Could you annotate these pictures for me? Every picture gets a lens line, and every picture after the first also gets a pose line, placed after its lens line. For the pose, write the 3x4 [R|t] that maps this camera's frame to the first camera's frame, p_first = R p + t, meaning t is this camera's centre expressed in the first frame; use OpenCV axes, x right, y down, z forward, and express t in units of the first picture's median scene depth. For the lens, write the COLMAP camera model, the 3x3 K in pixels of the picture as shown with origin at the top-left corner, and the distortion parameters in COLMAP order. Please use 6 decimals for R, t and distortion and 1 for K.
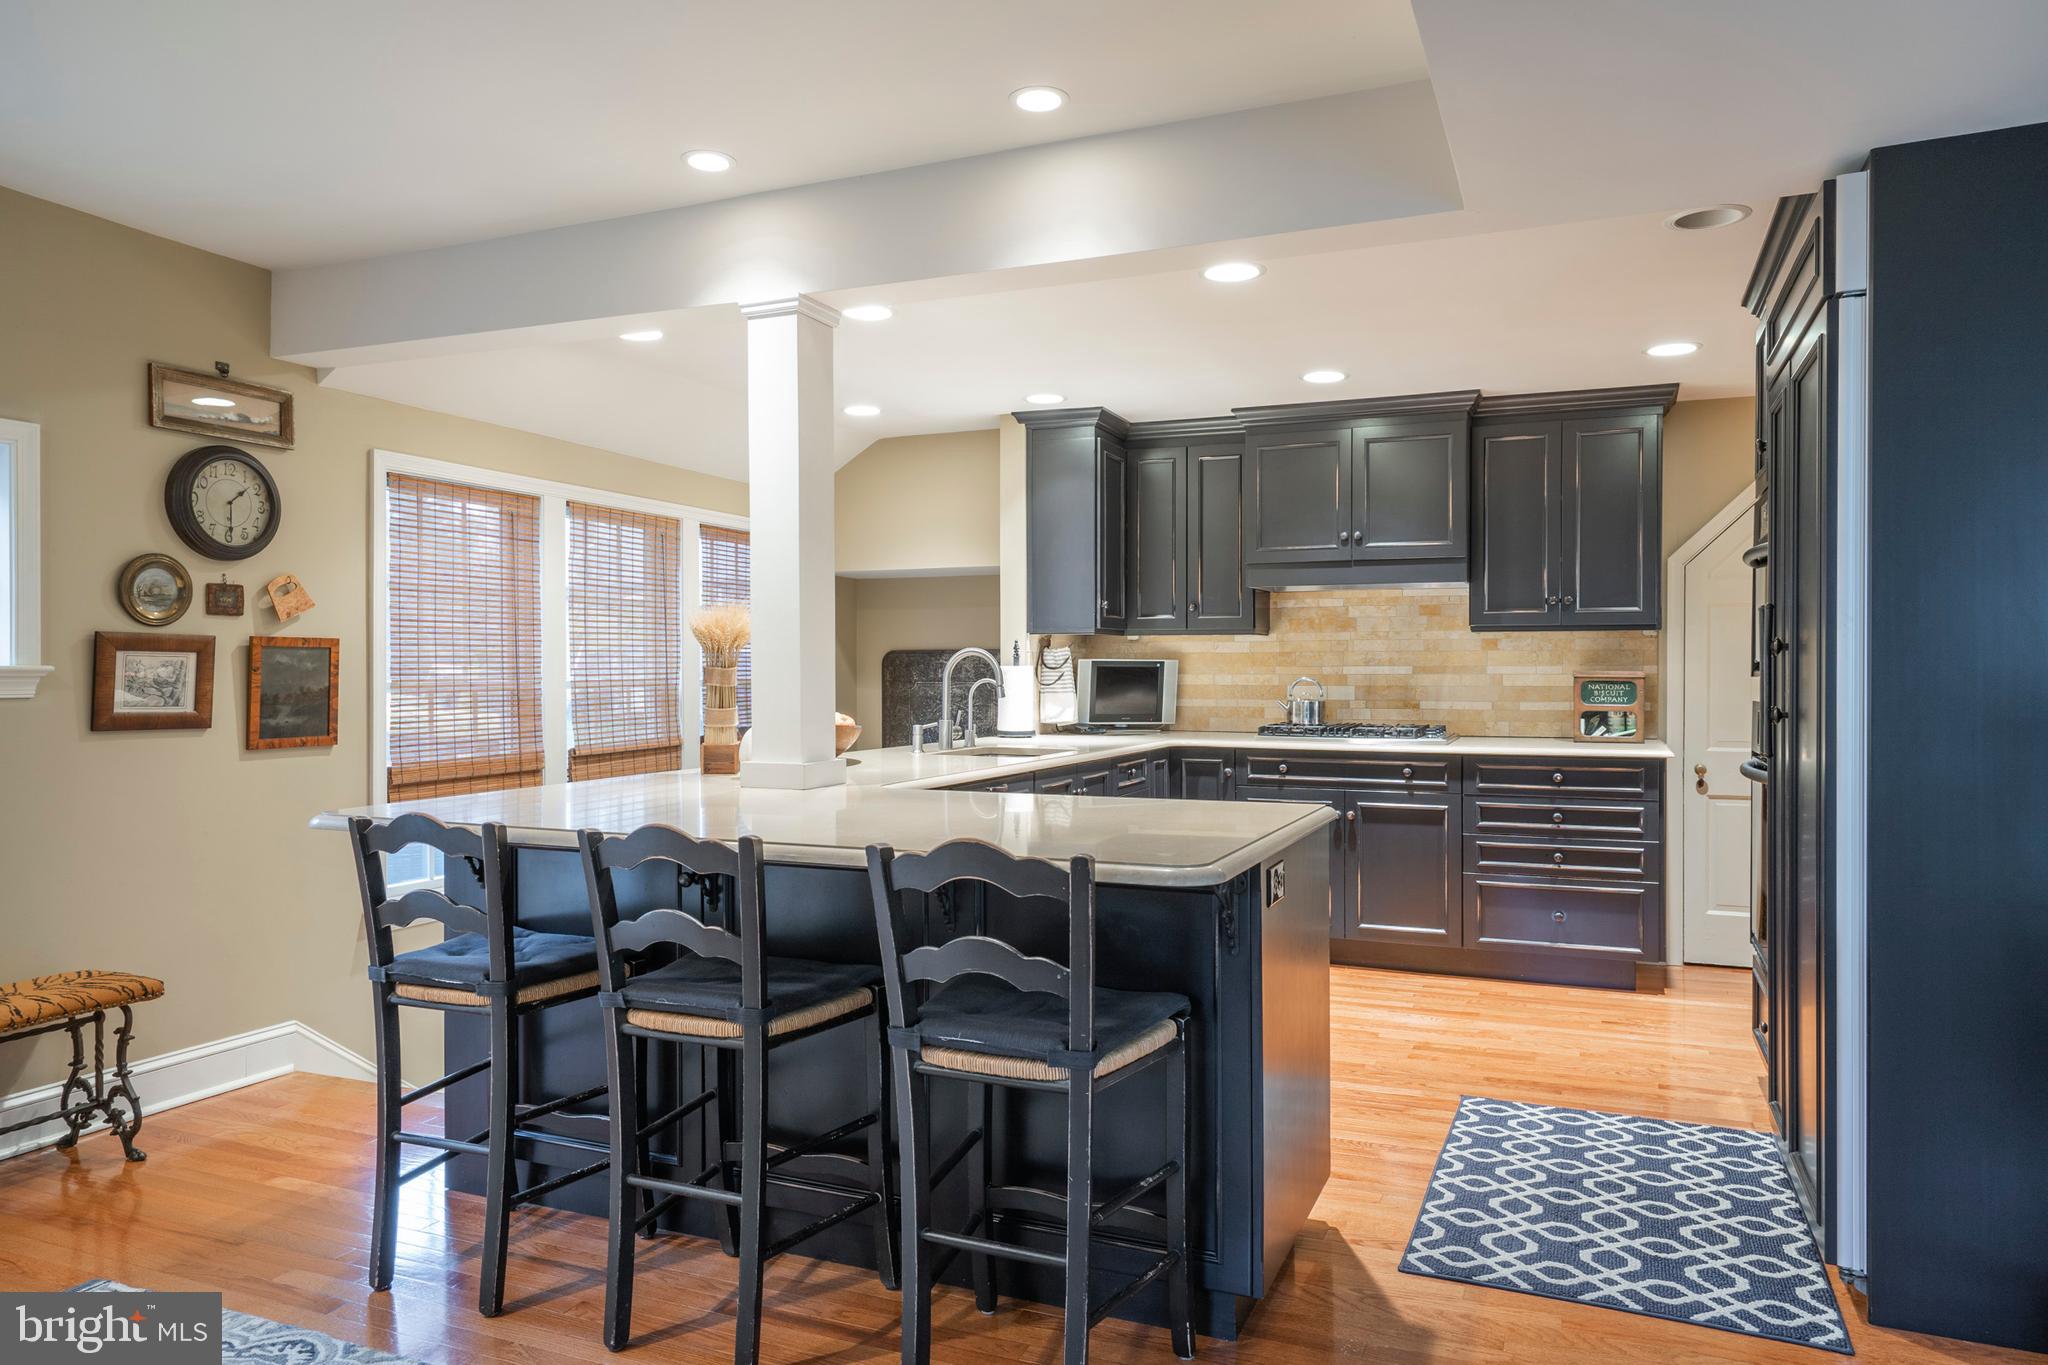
lens RADIAL K [[1315.4, 0, 1017.4], [0, 1315.4, 699.1], [0, 0, 1]] dist [0.009506, -0.002085]
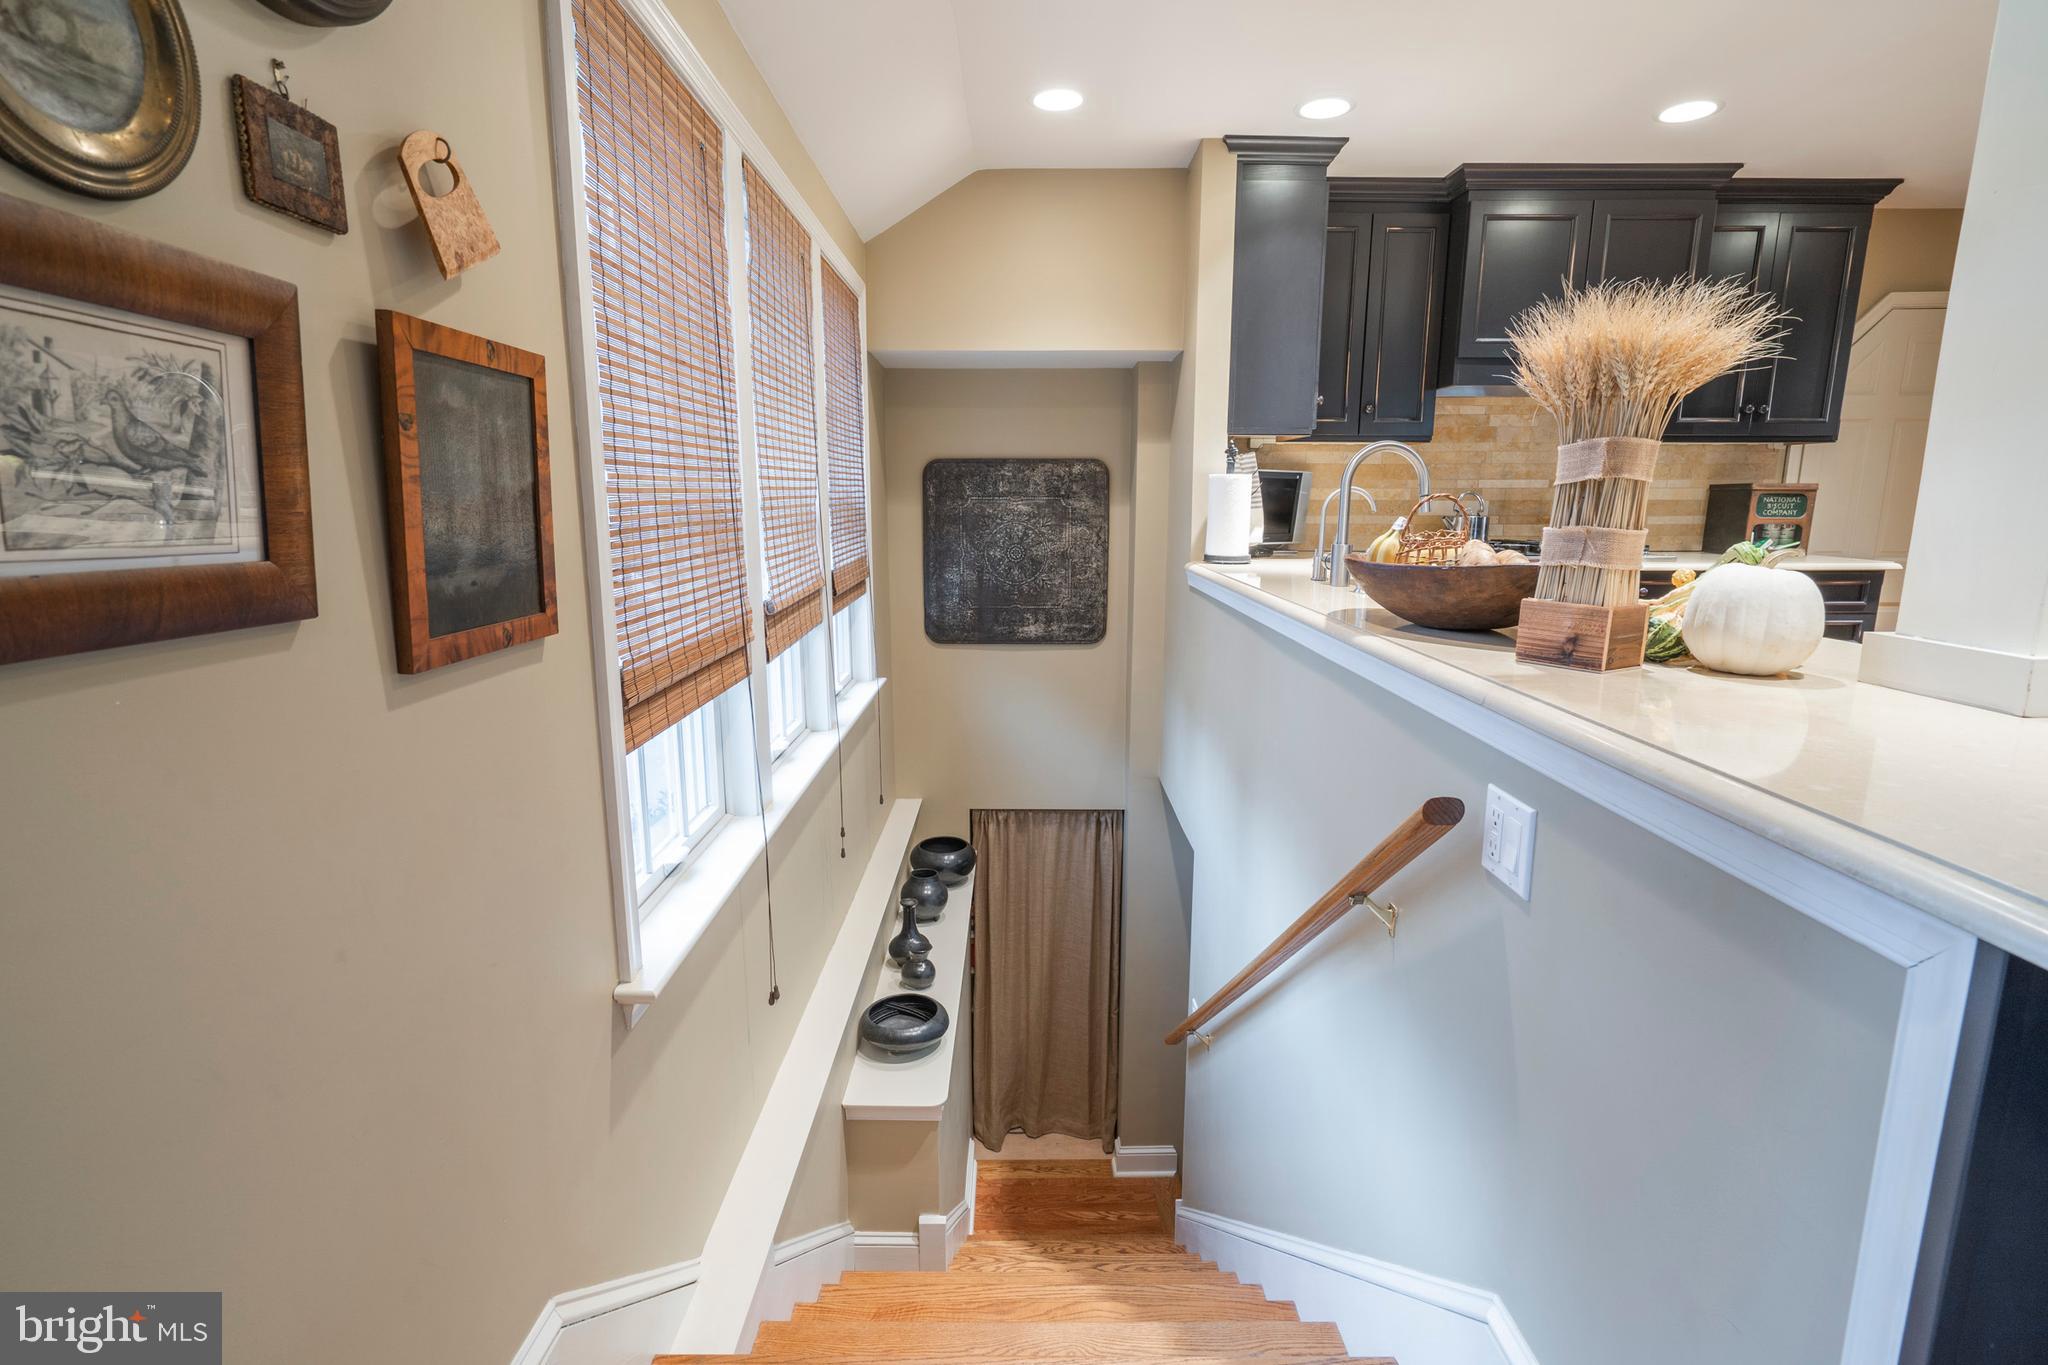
lens RADIAL K [[983.3, 0, 1032.3], [0, 983.3, 699.0], [0, 0, 1]] dist [0.000369, 0.001094]
pose [[0.909598, -0.082009, 0.407316, -0.375816], [0.008414, 0.983762, 0.179280, 0.001319], [-0.415405, -0.159646, 0.895518, 0.495116]]
